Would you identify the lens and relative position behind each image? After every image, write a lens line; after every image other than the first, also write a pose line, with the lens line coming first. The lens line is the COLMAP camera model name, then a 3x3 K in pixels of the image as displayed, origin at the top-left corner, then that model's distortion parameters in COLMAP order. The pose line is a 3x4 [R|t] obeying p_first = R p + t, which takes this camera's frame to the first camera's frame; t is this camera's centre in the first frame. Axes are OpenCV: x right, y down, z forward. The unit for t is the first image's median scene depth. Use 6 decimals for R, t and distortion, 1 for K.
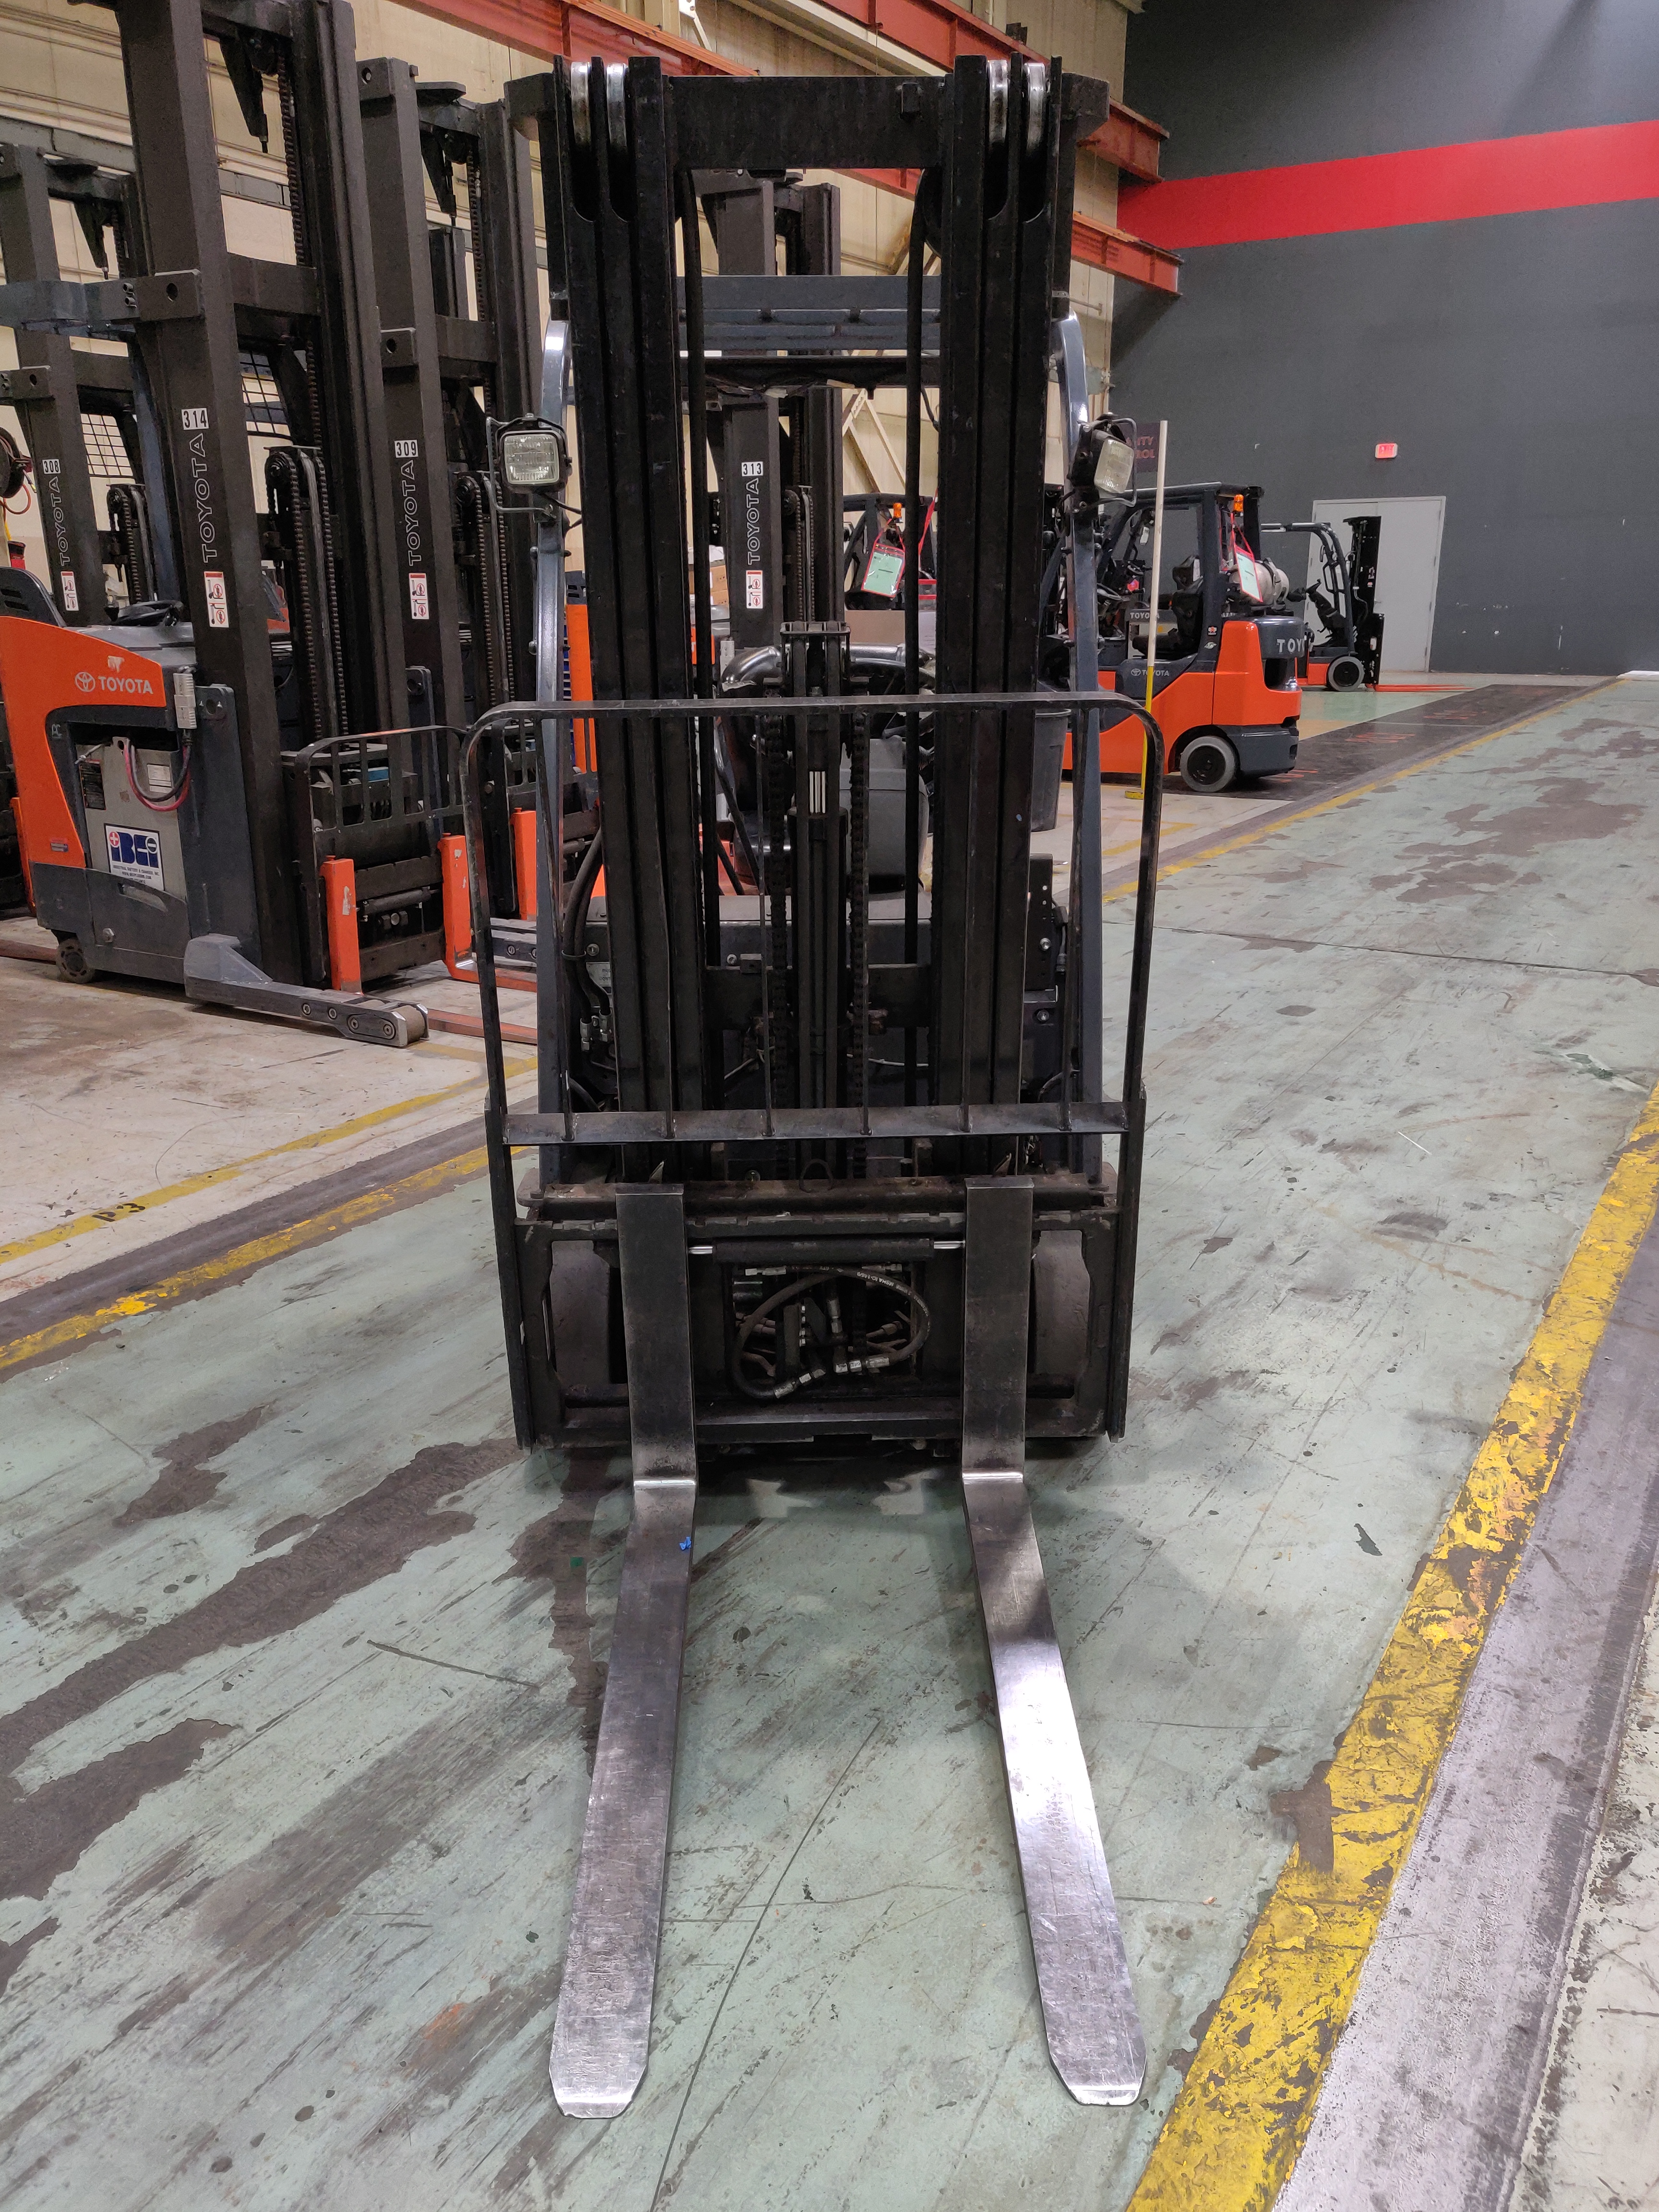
lens RADIAL K [[1734.8, 0, 829.5], [0, 1734.8, 1106.0], [0, 0, 1]] dist [-0.117272, 0.349217]
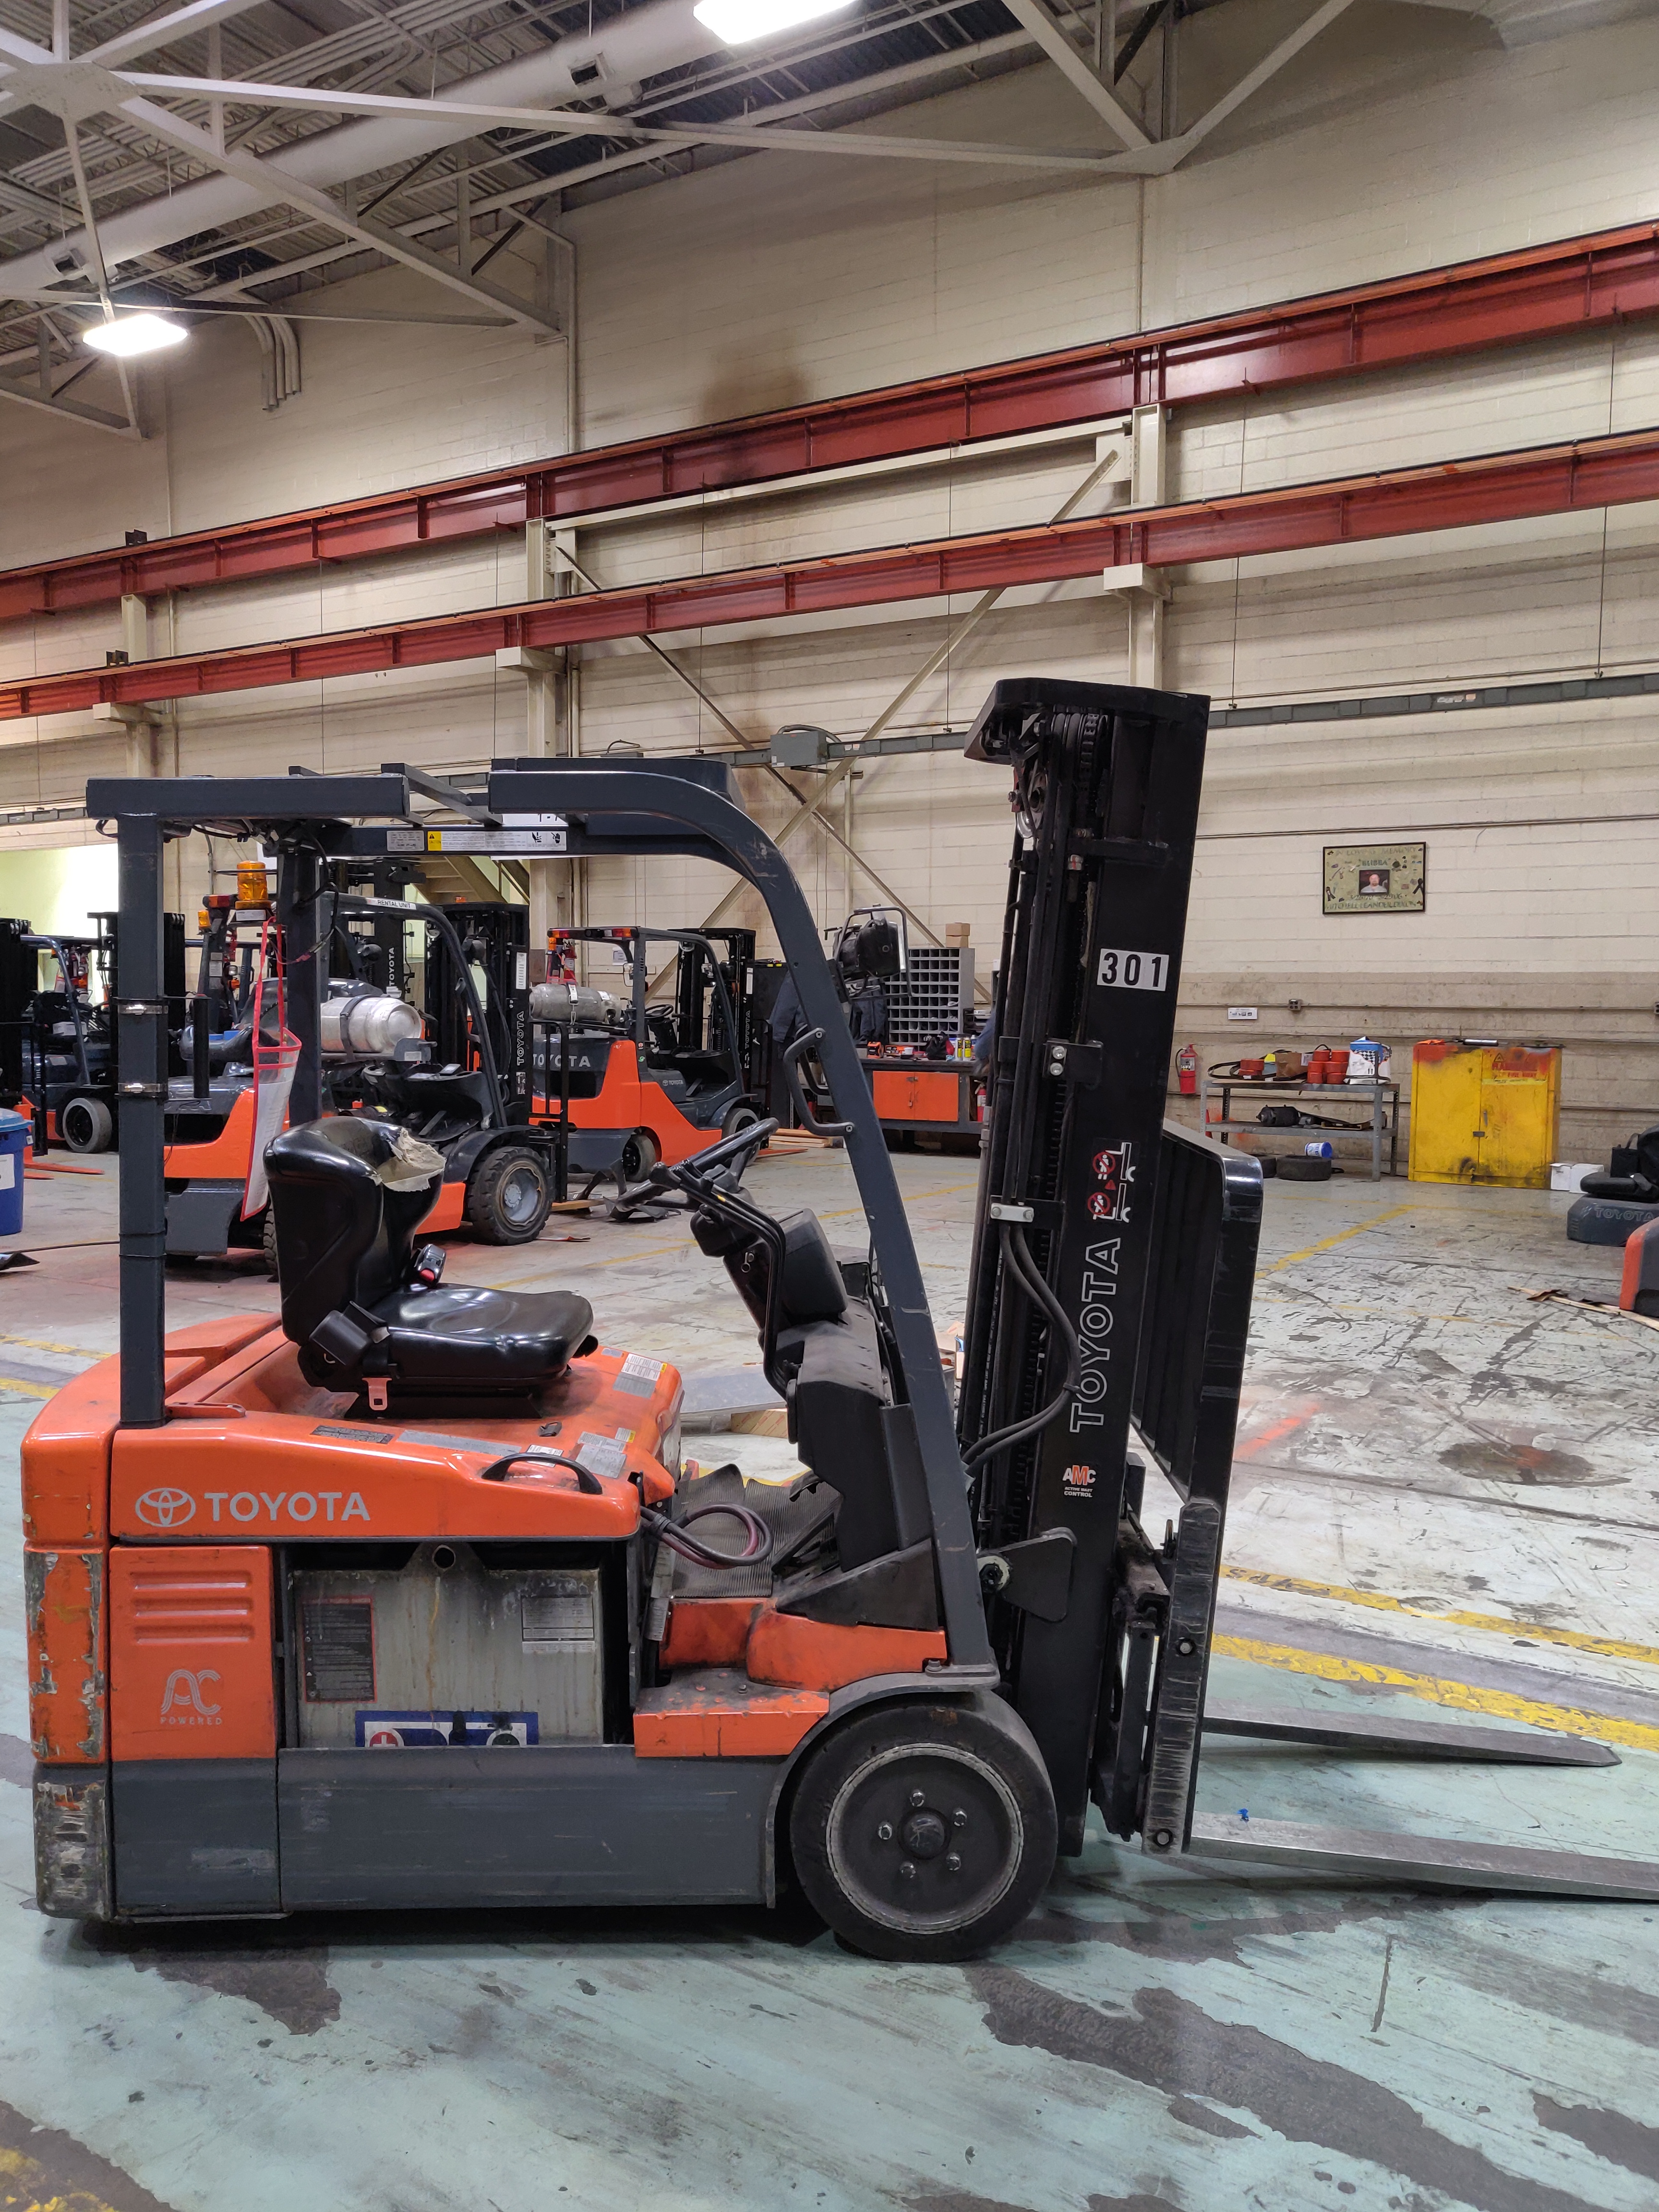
lens RADIAL K [[1671.4, 0, 829.5], [0, 1671.4, 1106.0], [0, 0, 1]] dist [0.011057, 0.006145]
pose [[0.021173, -0.066590, 0.997556, -0.993405], [0.291660, 0.954789, 0.057545, -0.302093], [-0.956288, 0.289729, 0.039637, 0.877439]]
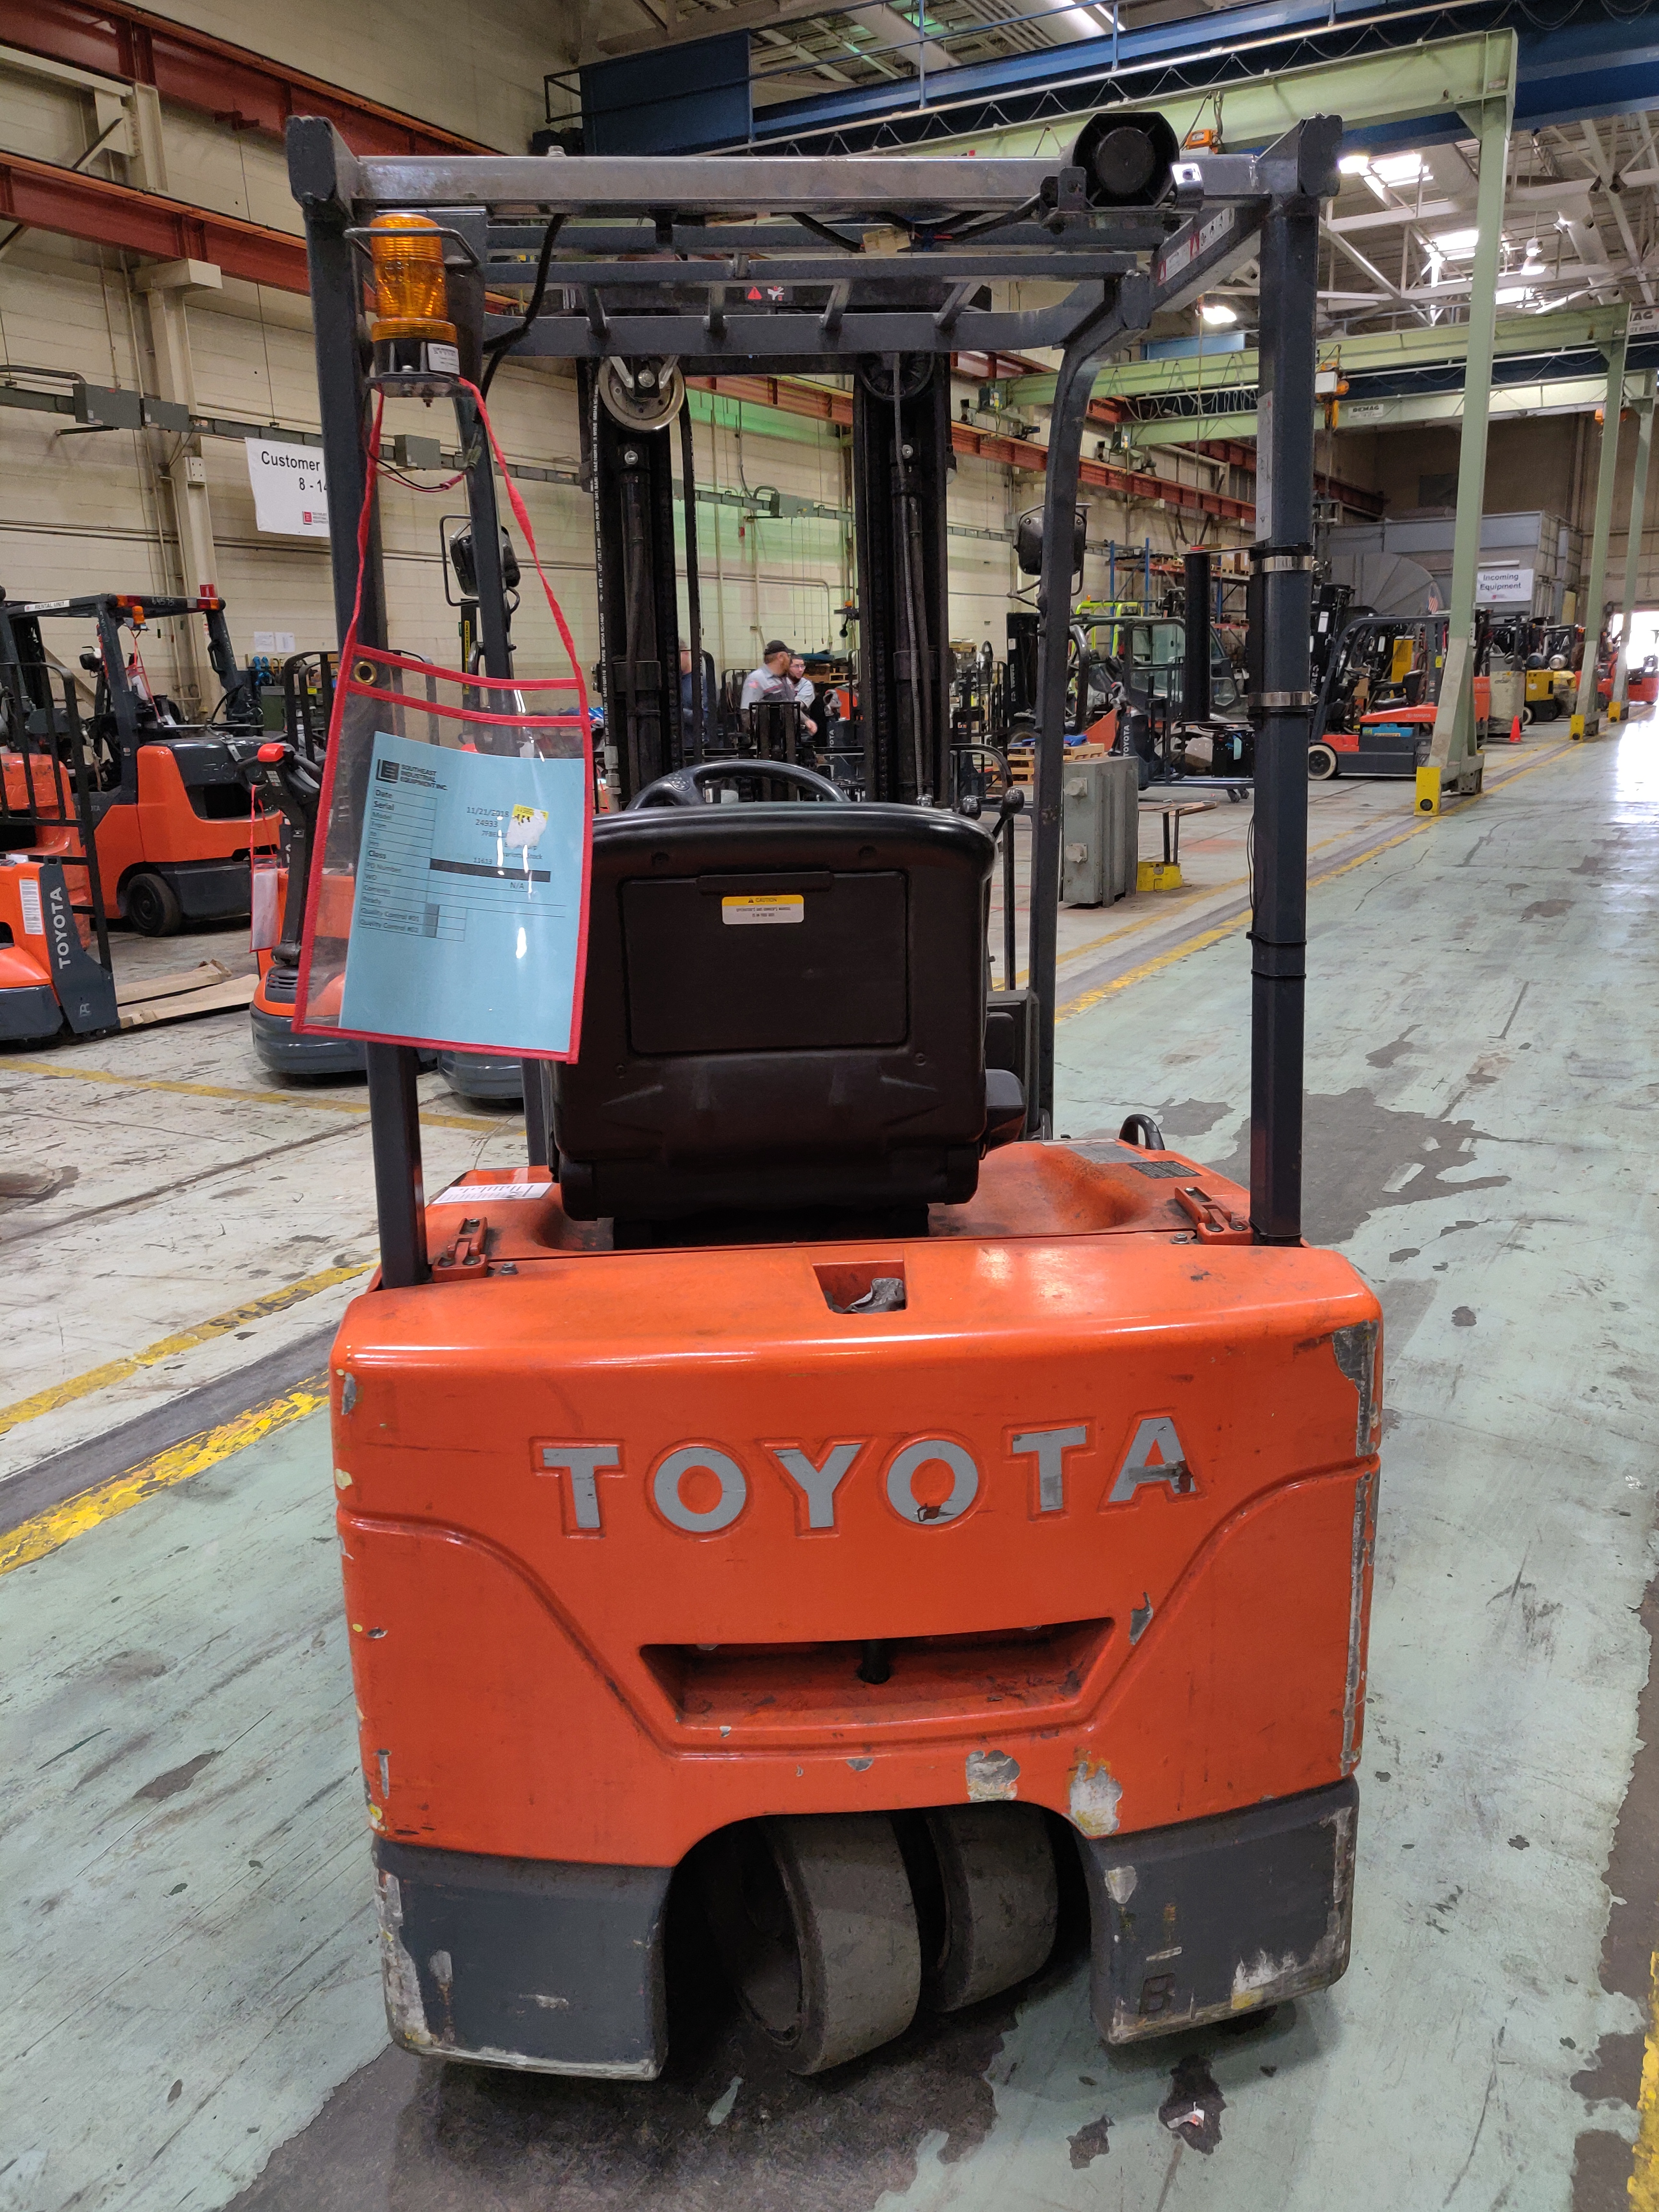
lens RADIAL K [[1708.7, 0, 823.0], [0, 1708.7, 1104.7], [0, 0, 1]] dist [-0.033566, 0.106107]
pose [[-0.998441, 0.040984, -0.037893, 0.015507], [0.015340, 0.854219, 0.519687, -0.533470], [0.053668, 0.518296, -0.853516, 1.748594]]
